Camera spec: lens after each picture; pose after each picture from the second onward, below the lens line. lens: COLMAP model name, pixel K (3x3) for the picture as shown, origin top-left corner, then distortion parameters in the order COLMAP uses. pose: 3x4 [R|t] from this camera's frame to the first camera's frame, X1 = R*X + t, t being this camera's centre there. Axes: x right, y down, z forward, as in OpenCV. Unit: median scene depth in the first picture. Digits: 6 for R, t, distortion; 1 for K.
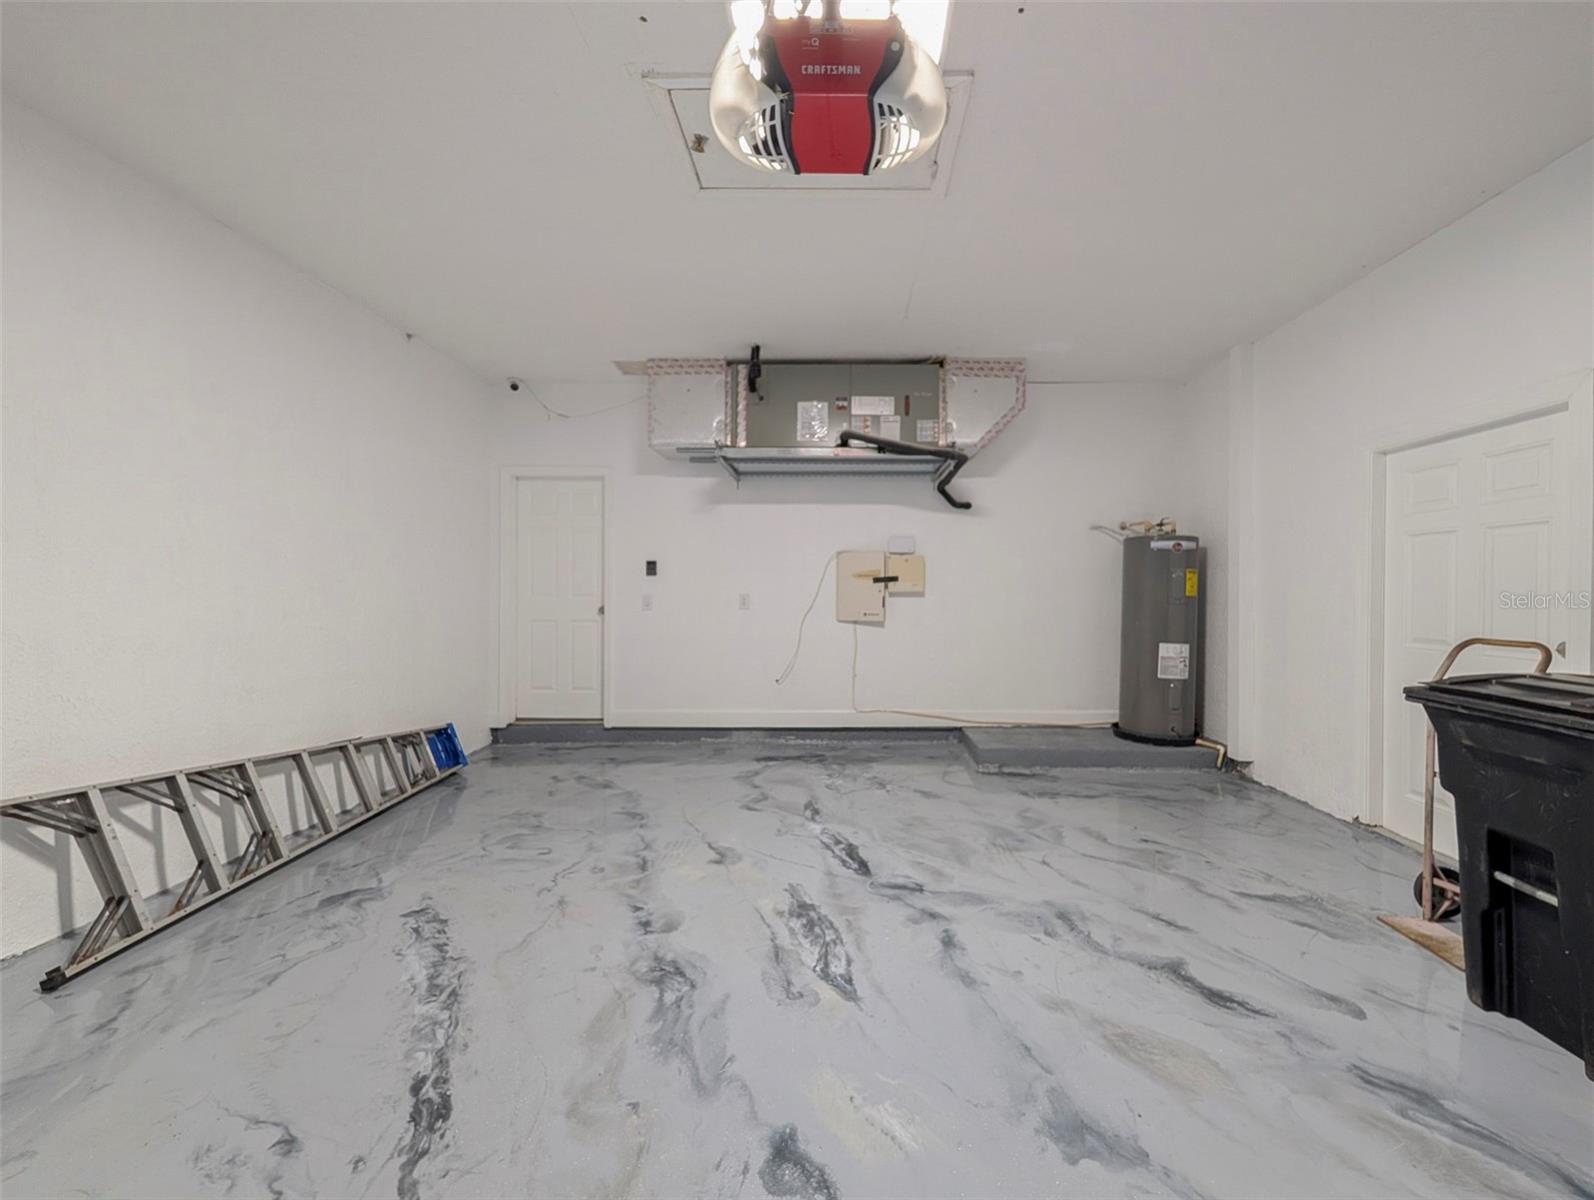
lens RADIAL K [[613.7, 0, 797.5], [0, 613.7, 594.8], [0, 0, 1]] dist [-0.000792, 0.000277]
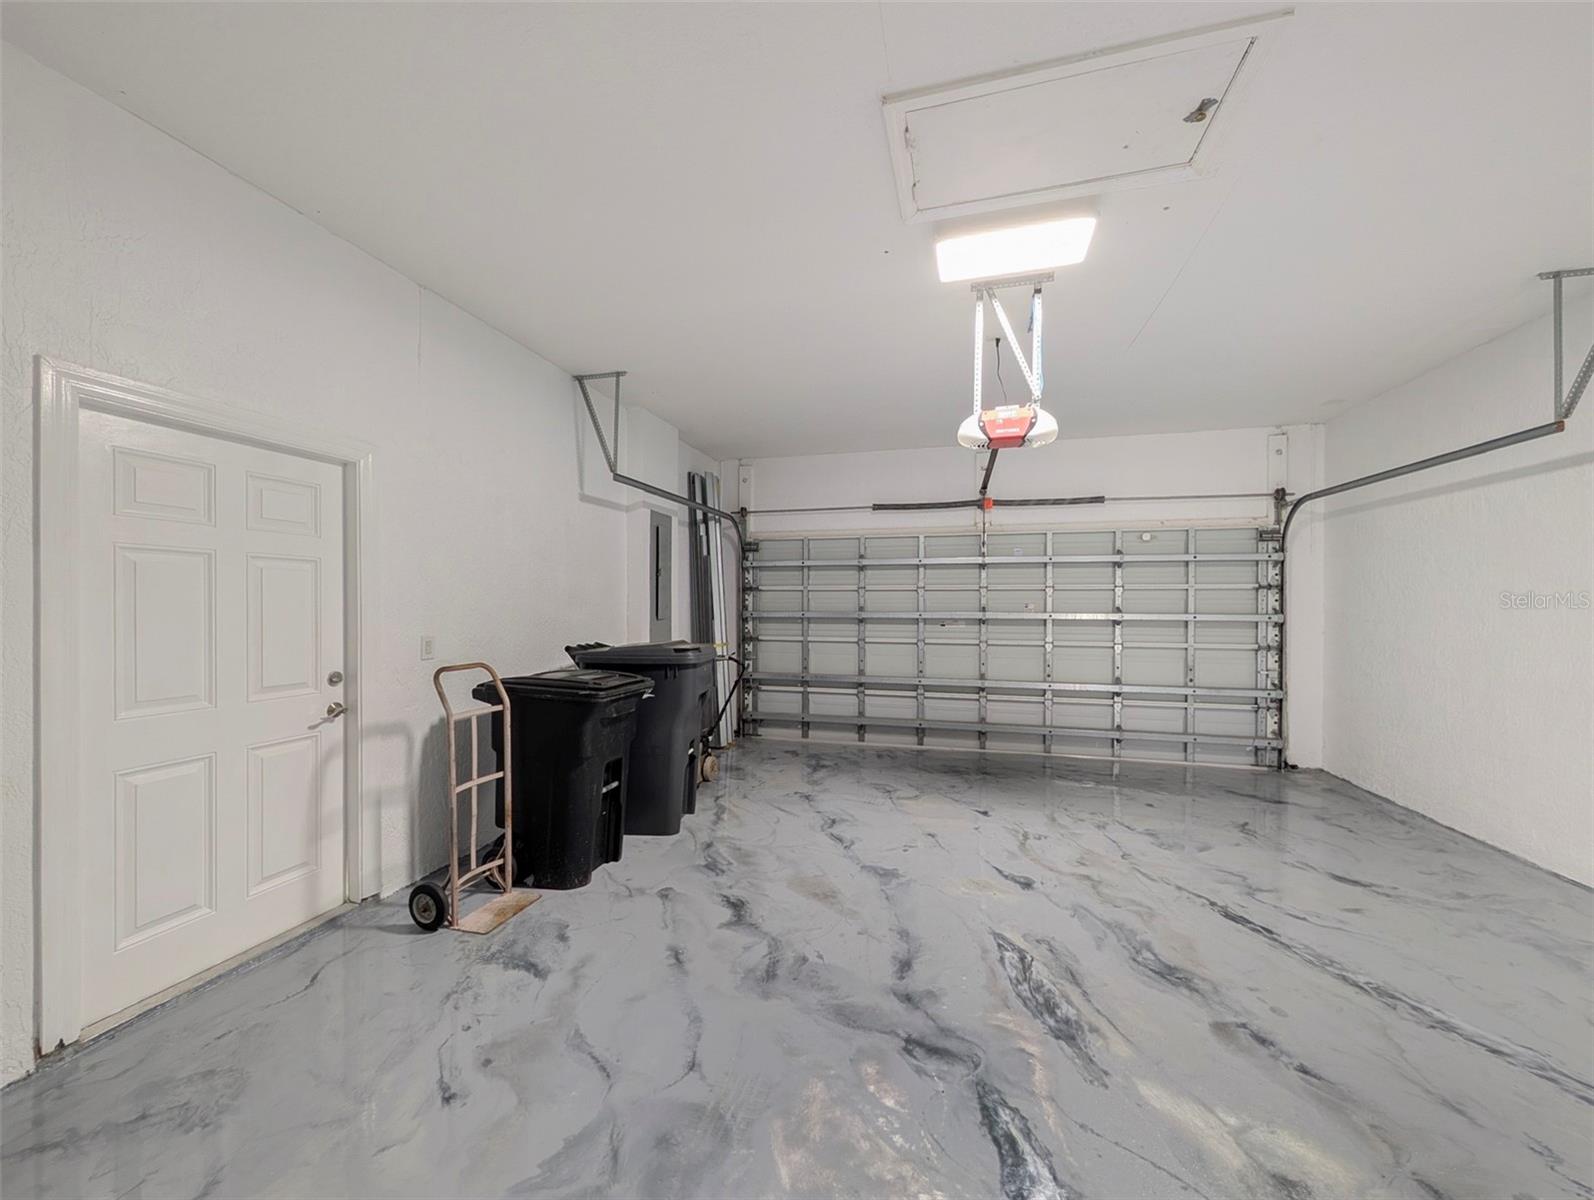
lens RADIAL K [[613.7, 0, 793.5], [0, 613.7, 601.9], [0, 0, 1]] dist [-0.000792, 0.000277]
pose [[-0.980510, -0.006876, 0.196347, 0.228341], [-0.006465, 0.999975, 0.002730, -0.060895], [-0.196361, 0.001408, -0.980531, 2.052640]]
